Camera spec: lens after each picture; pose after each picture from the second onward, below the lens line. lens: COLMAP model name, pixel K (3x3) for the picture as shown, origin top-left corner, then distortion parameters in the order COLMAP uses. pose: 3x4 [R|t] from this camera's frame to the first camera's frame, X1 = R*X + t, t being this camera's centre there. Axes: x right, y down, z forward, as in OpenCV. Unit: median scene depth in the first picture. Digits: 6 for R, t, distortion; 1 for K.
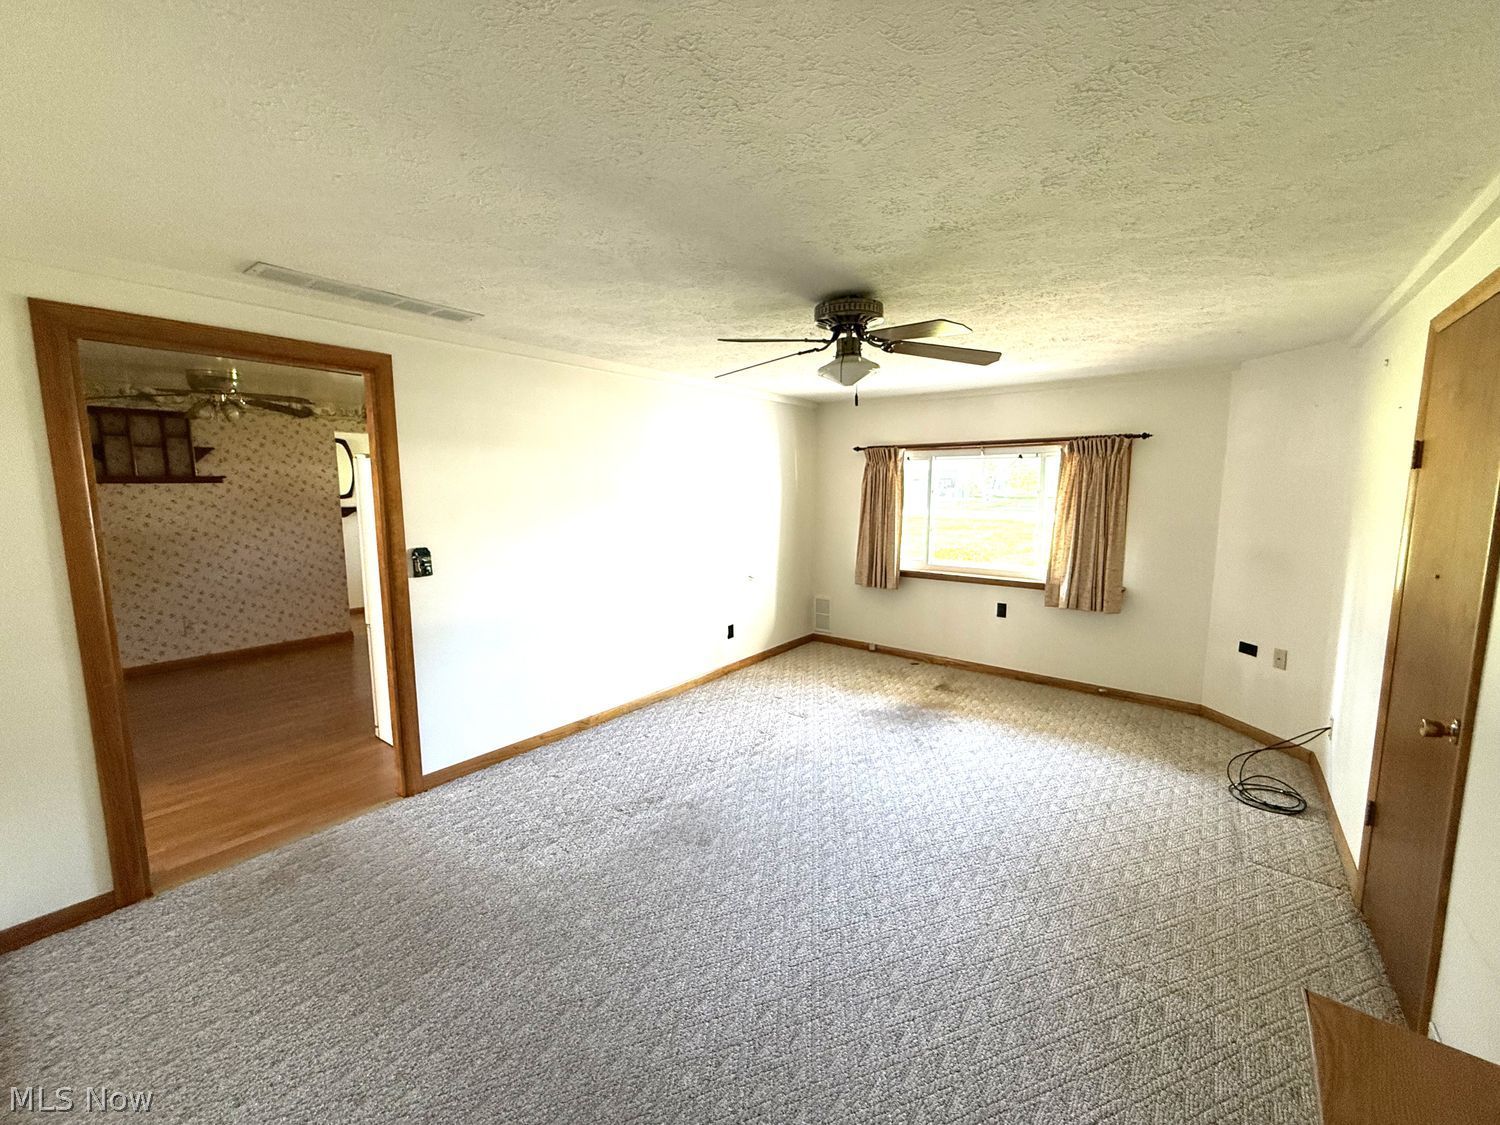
lens RADIAL K [[599.1, 0, 745.4], [0, 599.1, 560.4], [0, 0, 1]] dist [-0.001221, -0.000097]
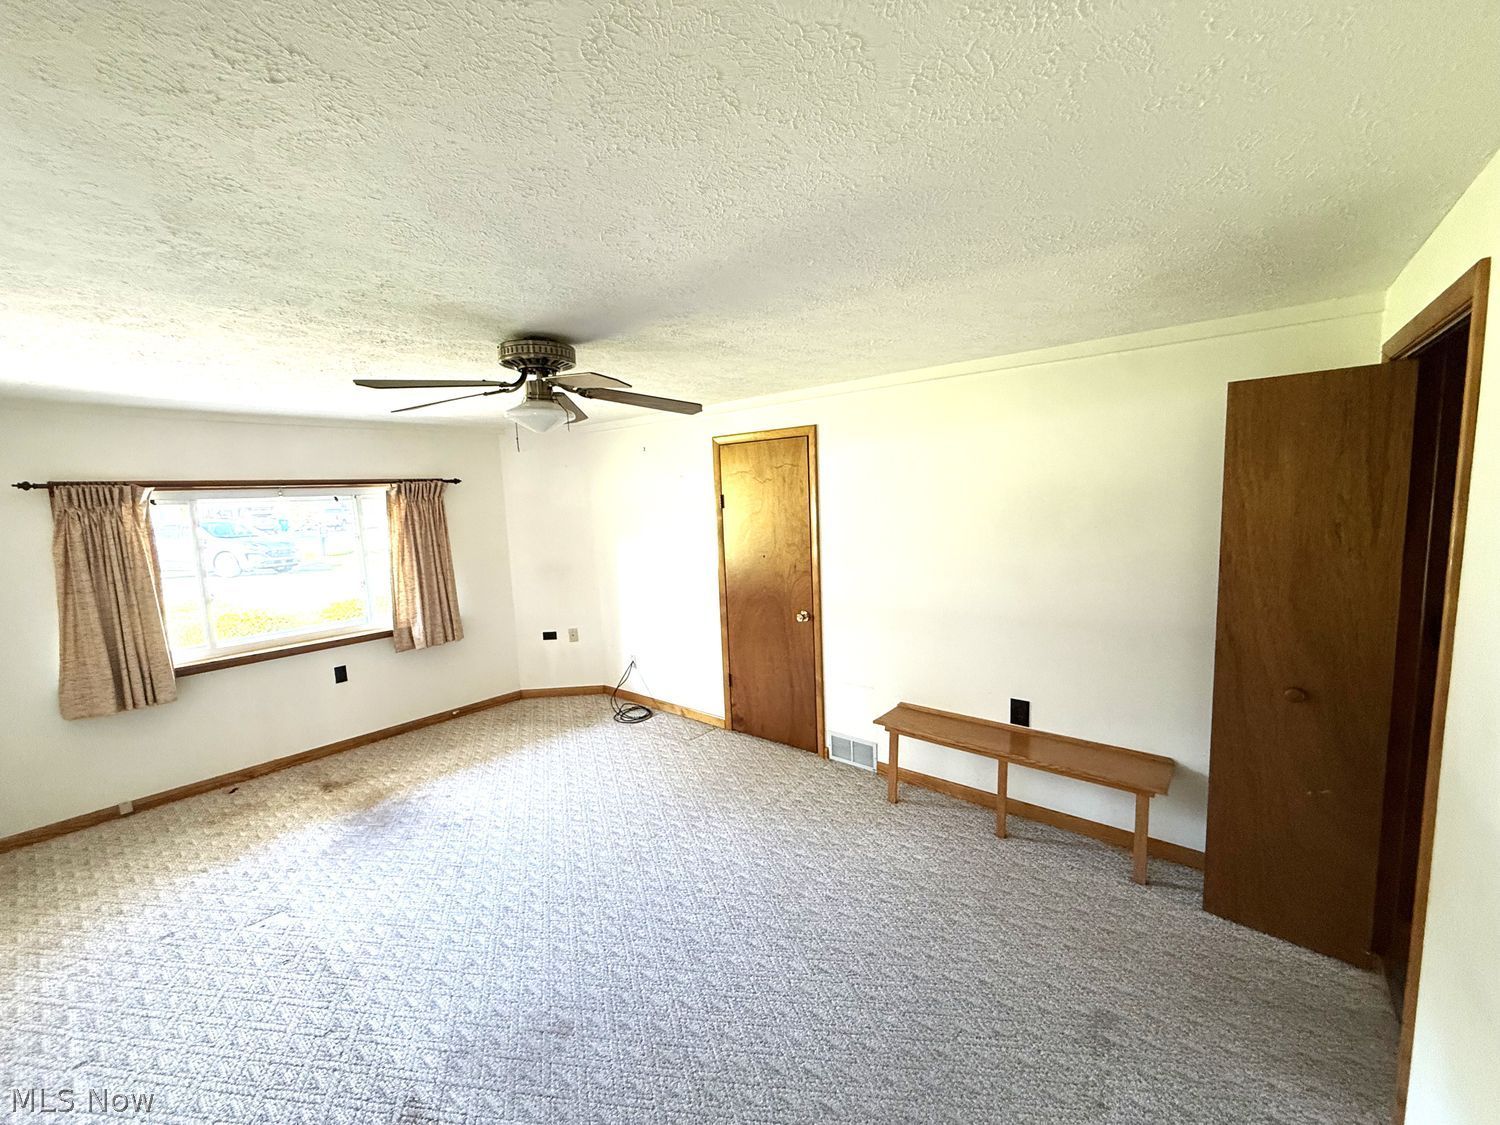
lens RADIAL K [[599.1, 0, 745.4], [0, 599.1, 560.4], [0, 0, 1]] dist [-0.001221, -0.000097]
pose [[0.029392, -0.110599, 0.993430, -0.437143], [0.160870, 0.981428, 0.104504, -0.082502], [-0.986538, 0.156741, 0.046638, 0.389693]]
